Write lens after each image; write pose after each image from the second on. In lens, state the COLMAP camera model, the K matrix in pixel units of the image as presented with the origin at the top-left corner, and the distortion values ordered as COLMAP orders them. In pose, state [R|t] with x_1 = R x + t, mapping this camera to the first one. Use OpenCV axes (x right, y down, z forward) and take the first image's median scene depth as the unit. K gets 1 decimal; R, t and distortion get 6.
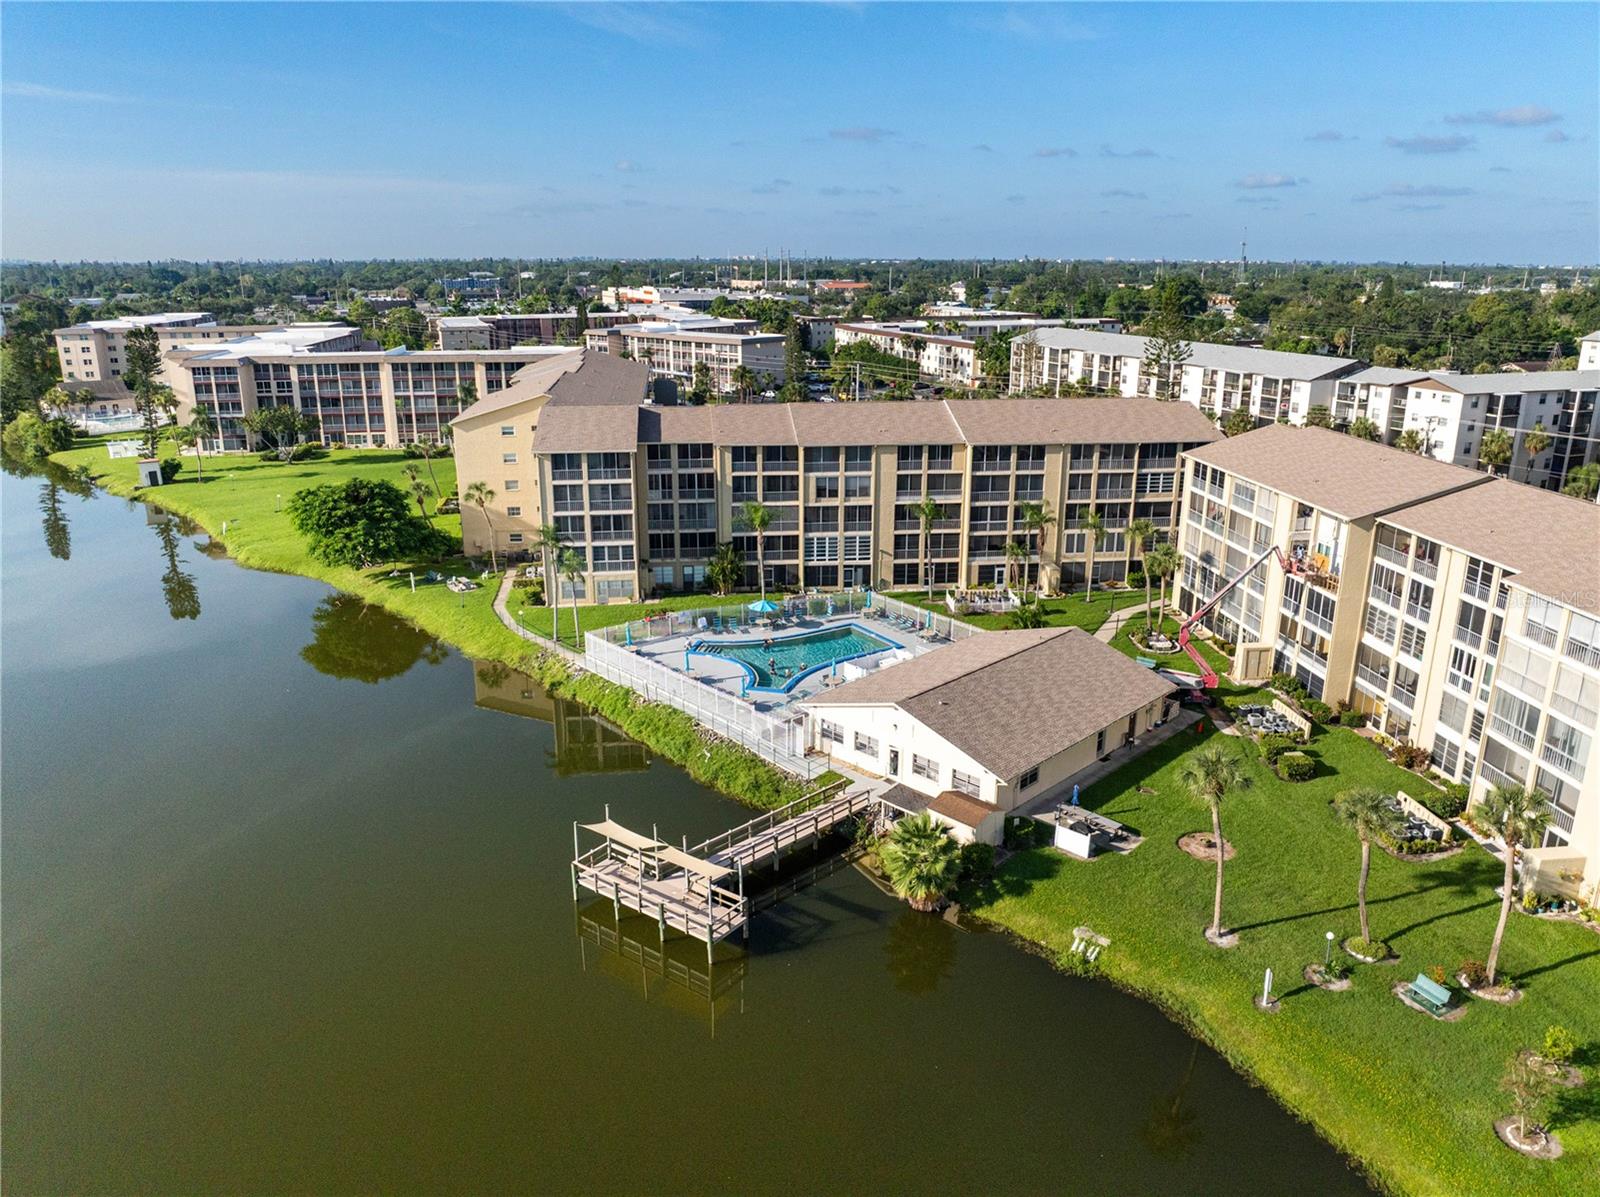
lens RADIAL K [[1134.1, 0, 804.6], [0, 1134.1, 596.4], [0, 0, 1]] dist [-0.037260, -0.000138]
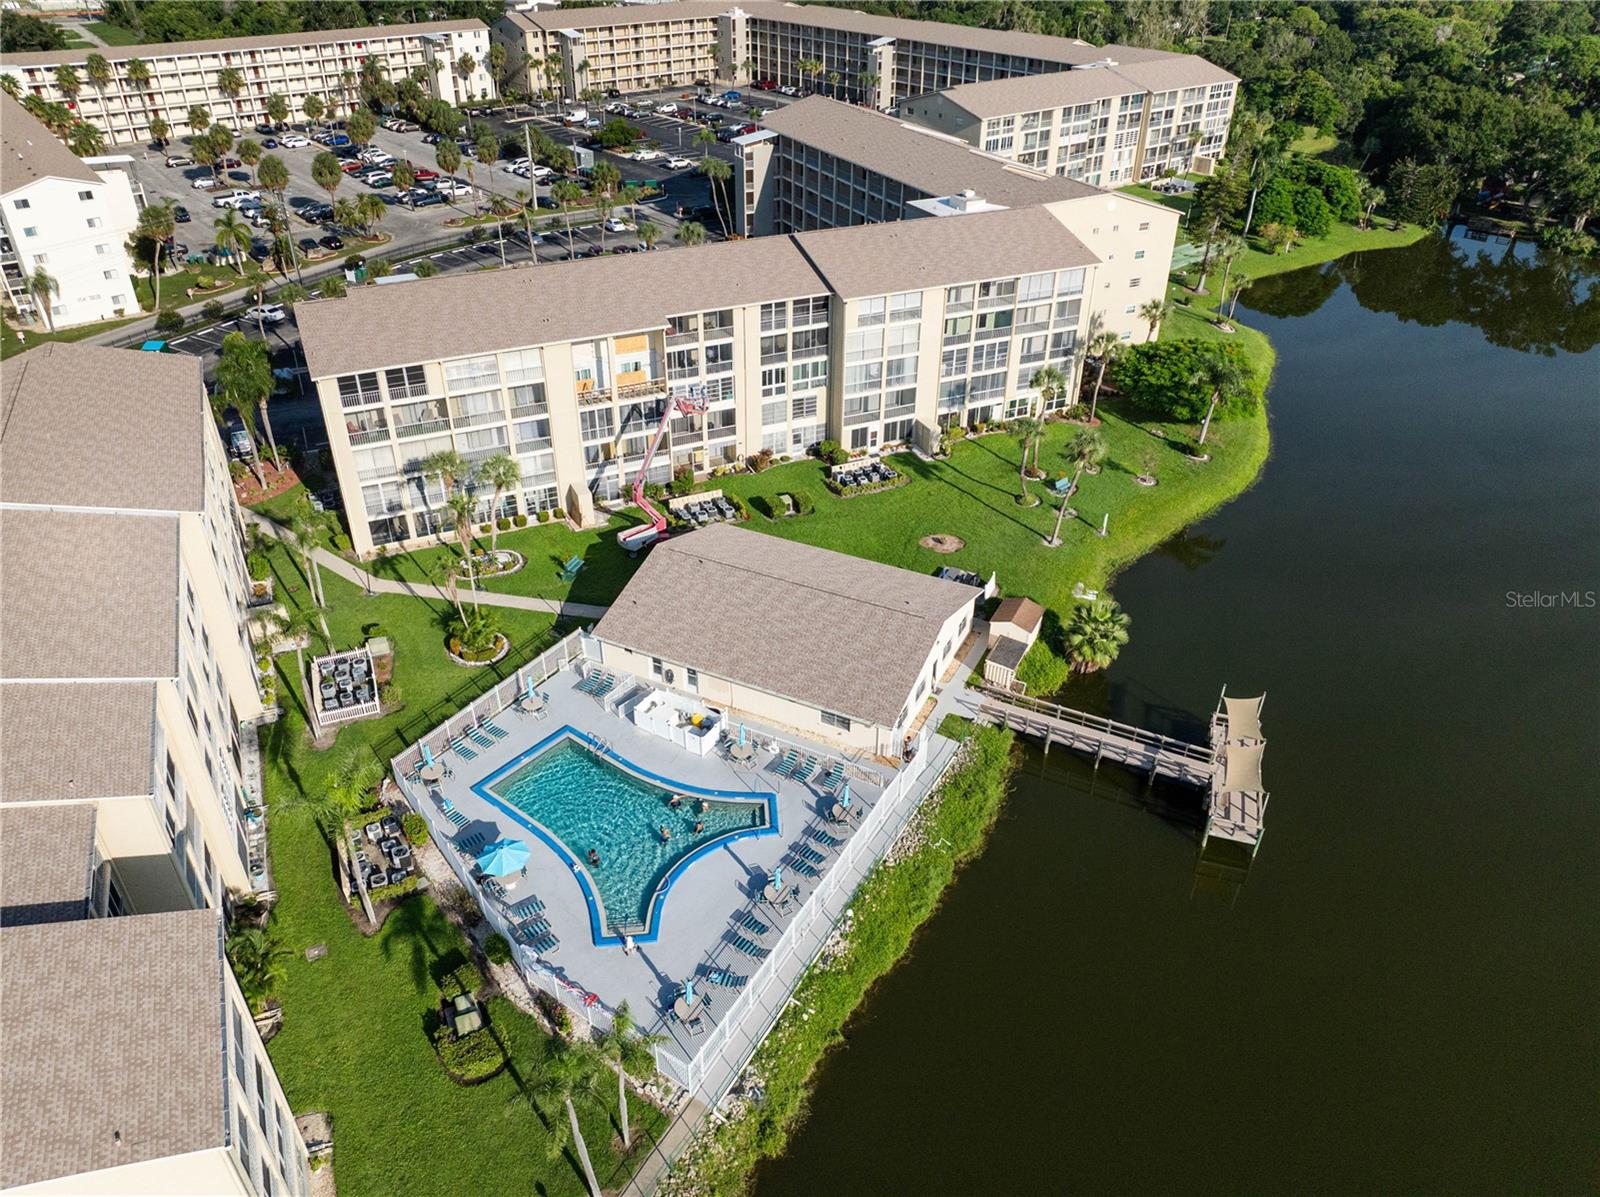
lens RADIAL K [[1134.1, 0, 800.6], [0, 1134.1, 602.2], [0, 0, 1]] dist [-0.037260, -0.000138]
pose [[-0.307549, -0.524566, 0.793879, -0.412576], [0.269852, 0.751979, 0.601421, -0.341019], [-0.912466, 0.399196, -0.089715, 0.723273]]
